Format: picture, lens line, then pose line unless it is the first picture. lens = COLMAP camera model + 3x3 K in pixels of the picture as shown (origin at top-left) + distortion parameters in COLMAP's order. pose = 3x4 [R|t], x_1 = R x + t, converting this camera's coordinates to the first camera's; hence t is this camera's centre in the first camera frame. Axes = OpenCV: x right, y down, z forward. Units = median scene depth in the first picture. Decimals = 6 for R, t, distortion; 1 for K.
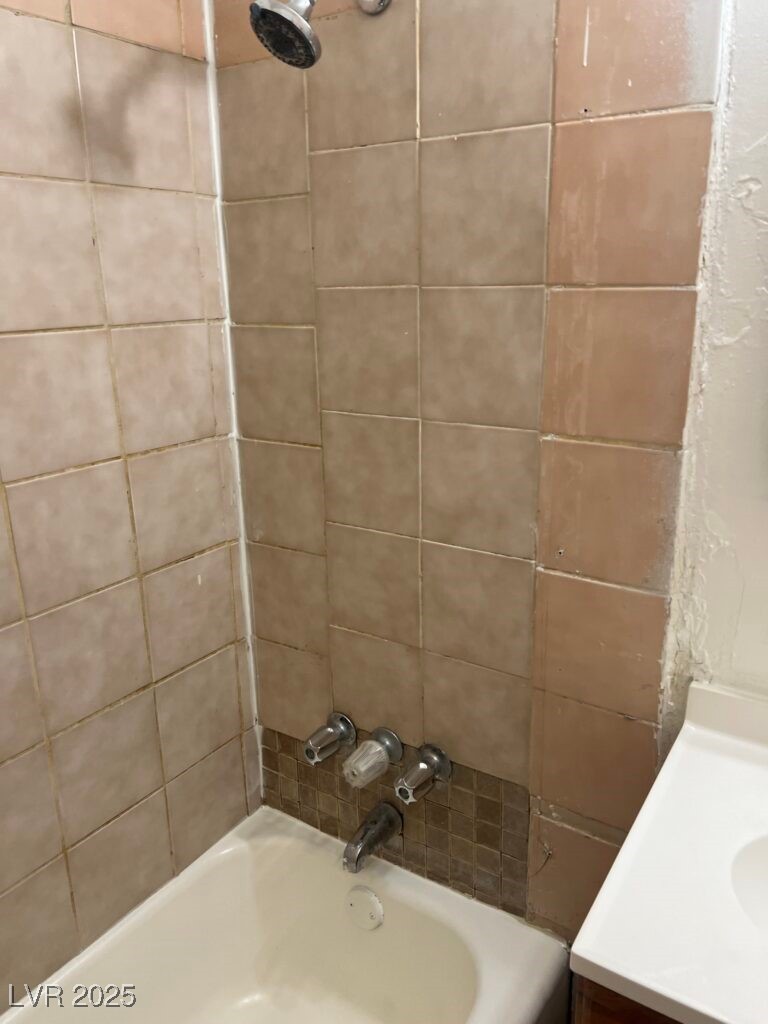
lens RADIAL K [[769.3, 0, 383.4], [0, 769.3, 505.0], [0, 0, 1]] dist [0.045281, -0.050217]
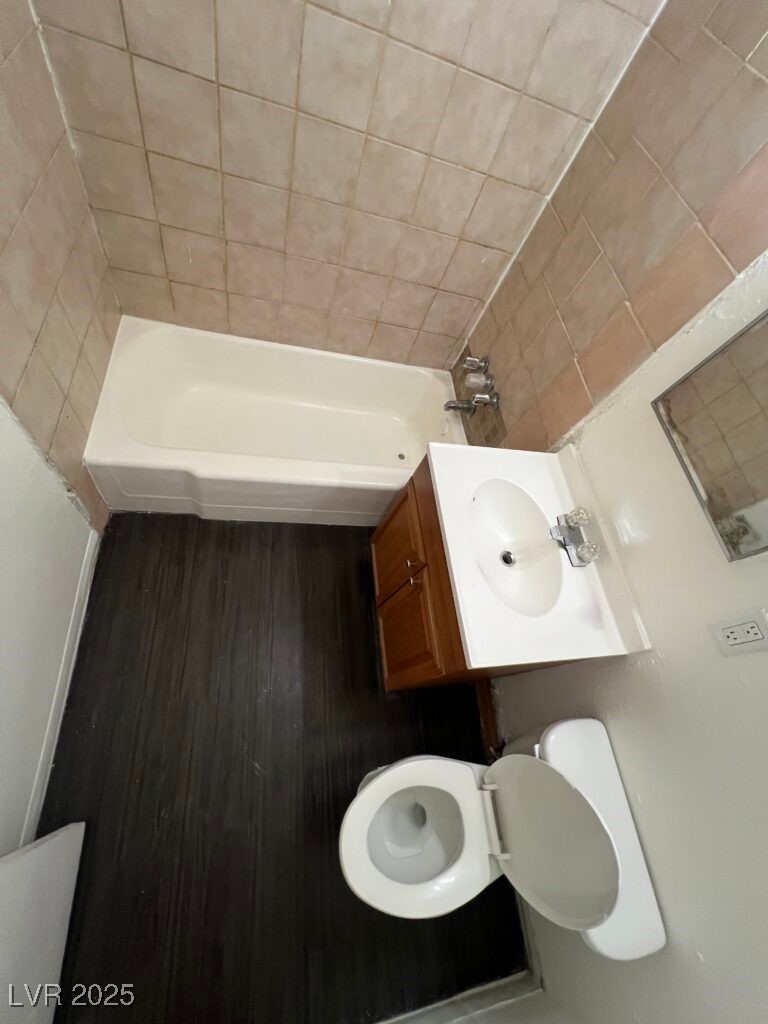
lens RADIAL K [[413.1, 0, 381.1], [0, 413.1, 509.3], [0, 0, 1]] dist [-0.000254, 0.000412]
pose [[0.600947, 0.775123, -0.195058, 0.390795], [-0.493227, 0.551656, 0.672609, -0.171107], [0.628960, -0.307995, 0.713827, -0.221715]]
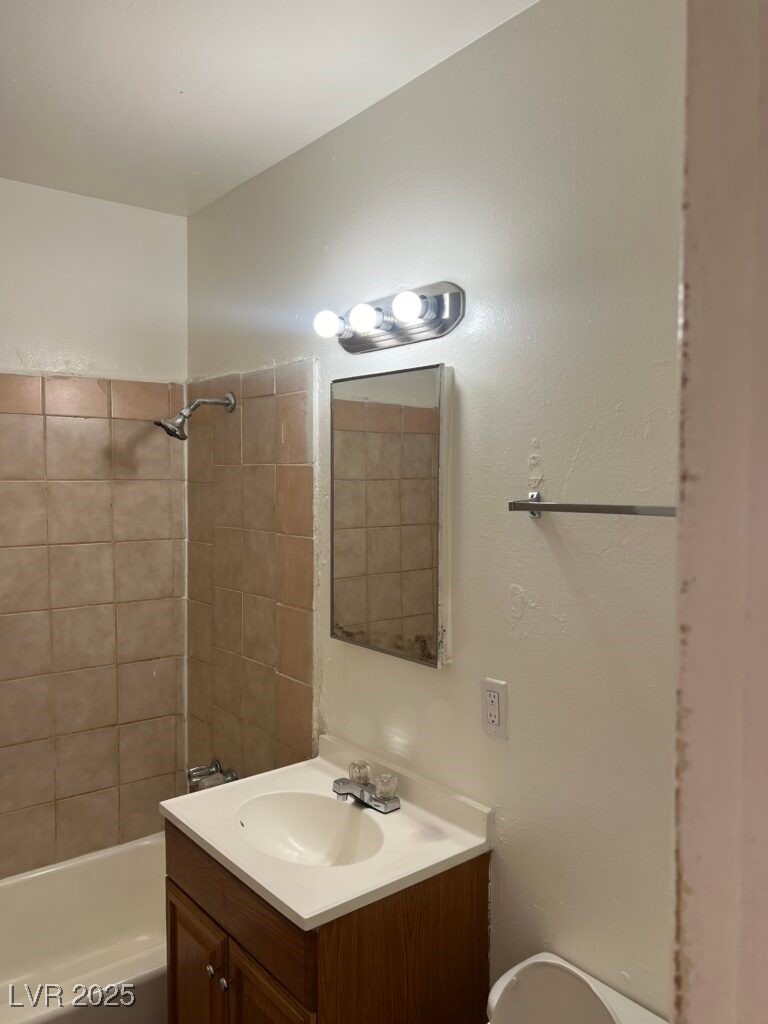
lens RADIAL K [[782.2, 0, 384.9], [0, 782.2, 515.1], [0, 0, 1]] dist [0.126848, -0.275319]
pose [[0.949826, 0.031083, -0.311230, 1.001889], [-0.103246, 0.970434, -0.218172, 0.096940], [0.295247, 0.239359, 0.924952, -0.800932]]
